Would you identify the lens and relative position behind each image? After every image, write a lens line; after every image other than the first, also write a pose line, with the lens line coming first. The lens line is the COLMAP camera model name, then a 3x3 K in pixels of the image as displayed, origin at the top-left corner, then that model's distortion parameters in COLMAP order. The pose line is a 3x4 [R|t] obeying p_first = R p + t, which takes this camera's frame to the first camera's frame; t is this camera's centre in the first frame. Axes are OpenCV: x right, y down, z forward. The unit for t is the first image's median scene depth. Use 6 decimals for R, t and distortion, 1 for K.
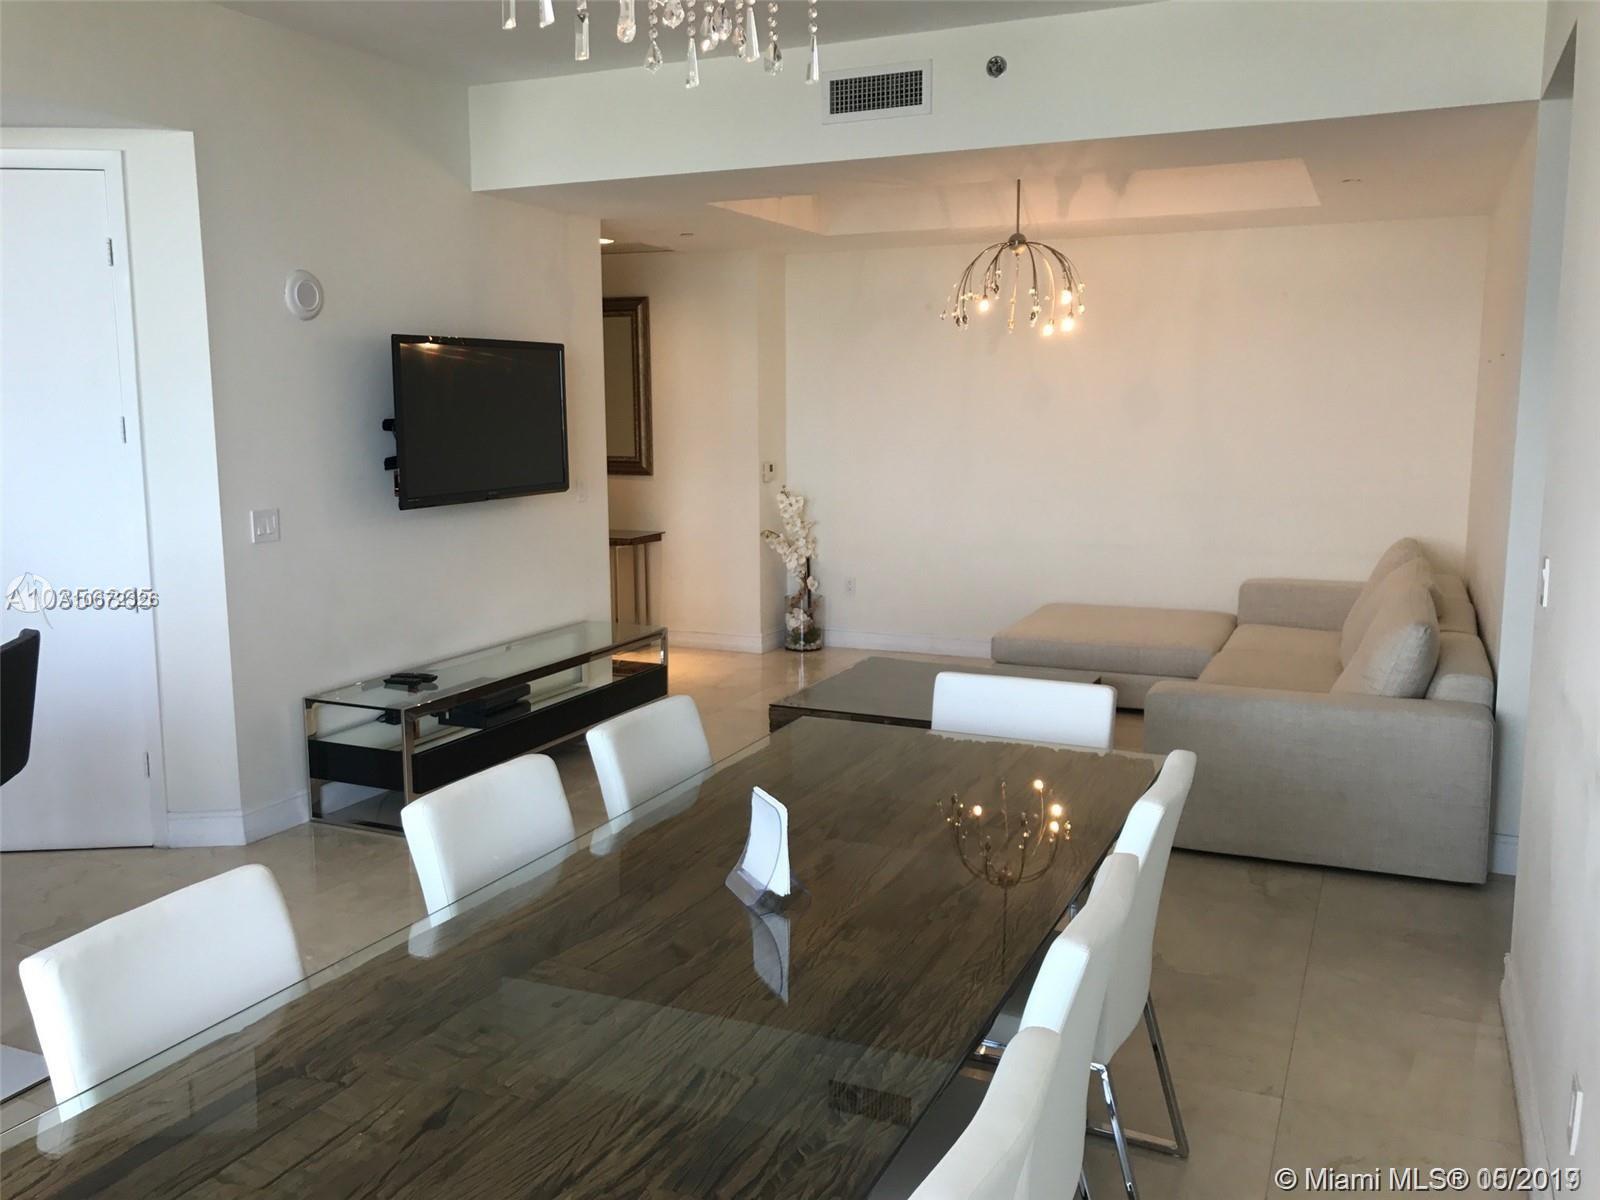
lens RADIAL K [[1325.3, 0, 800.0], [0, 1325.3, 600.0], [0, 0, 1]] dist [0.011383, -0.005268]
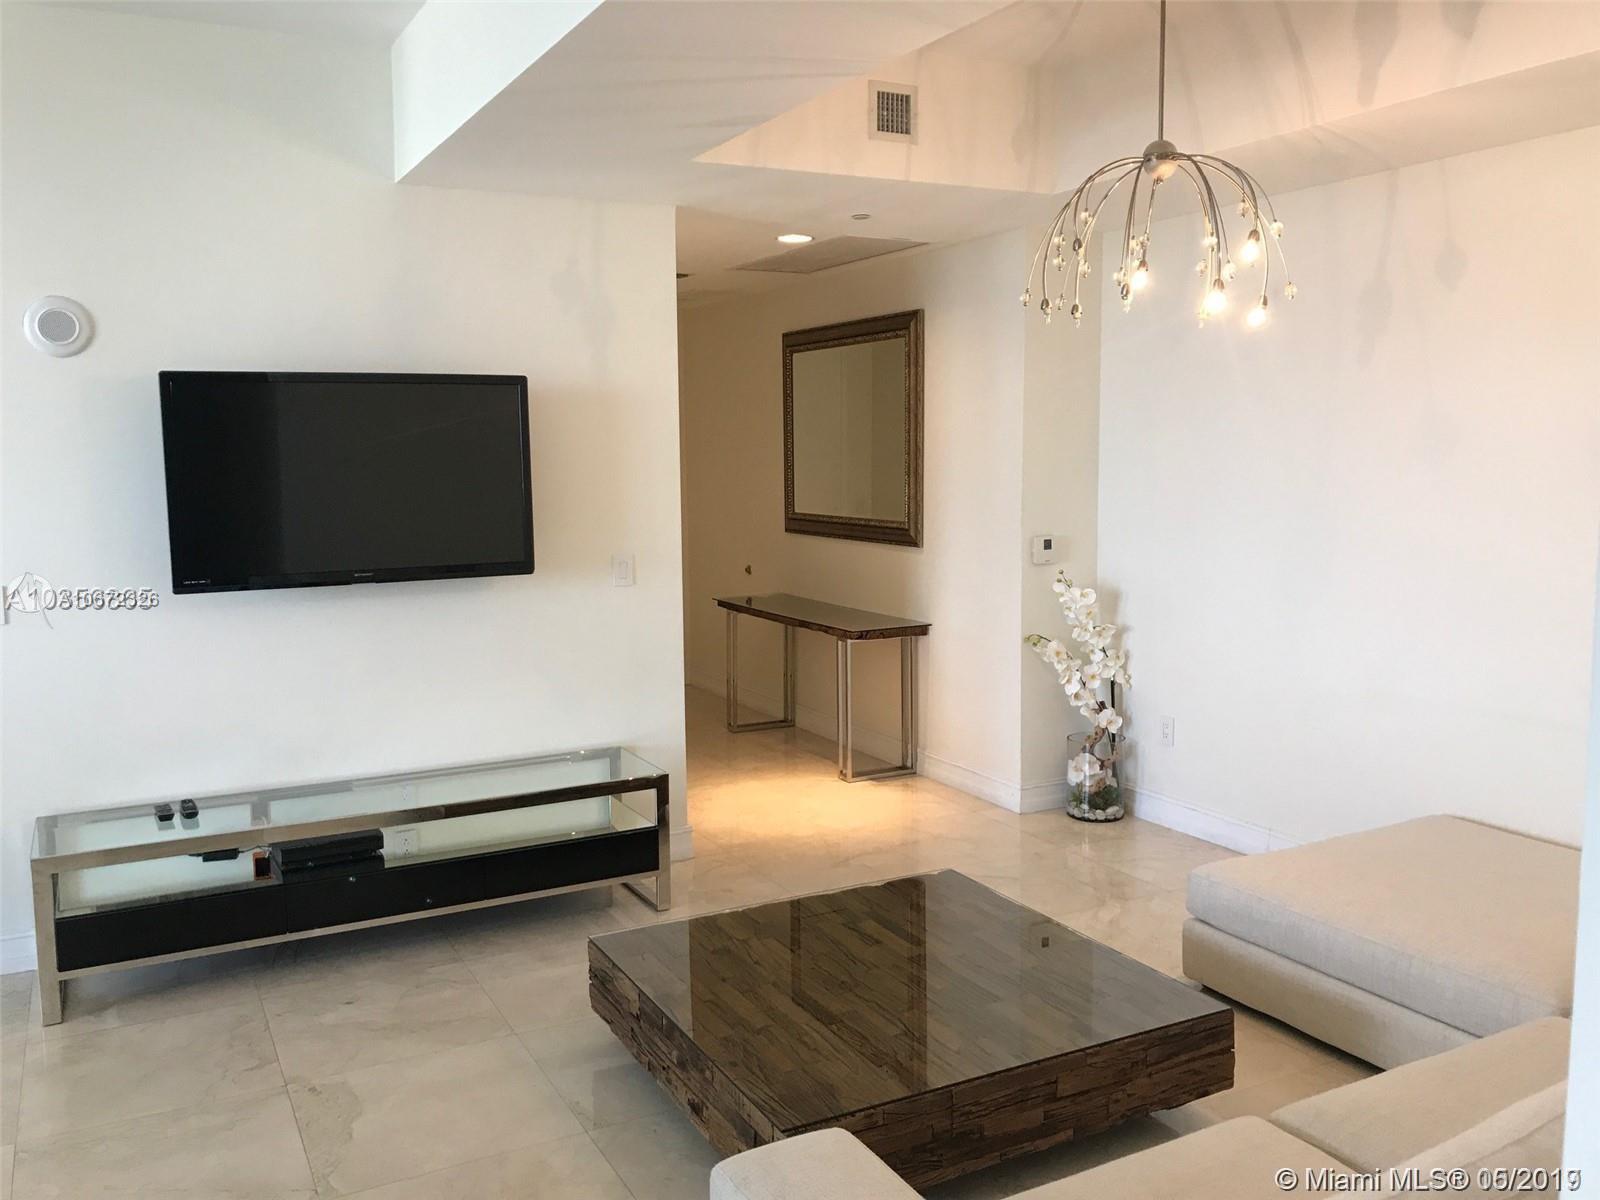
lens RADIAL K [[1328.6, 0, 801.8], [0, 1328.6, 568.2], [0, 0, 1]] dist [0.017031, 0.003216]
pose [[0.784552, 0.055977, -0.617532, 0.298310], [-0.086205, 0.996092, -0.019228, -0.062571], [0.614042, 0.068320, 0.786311, 0.381424]]
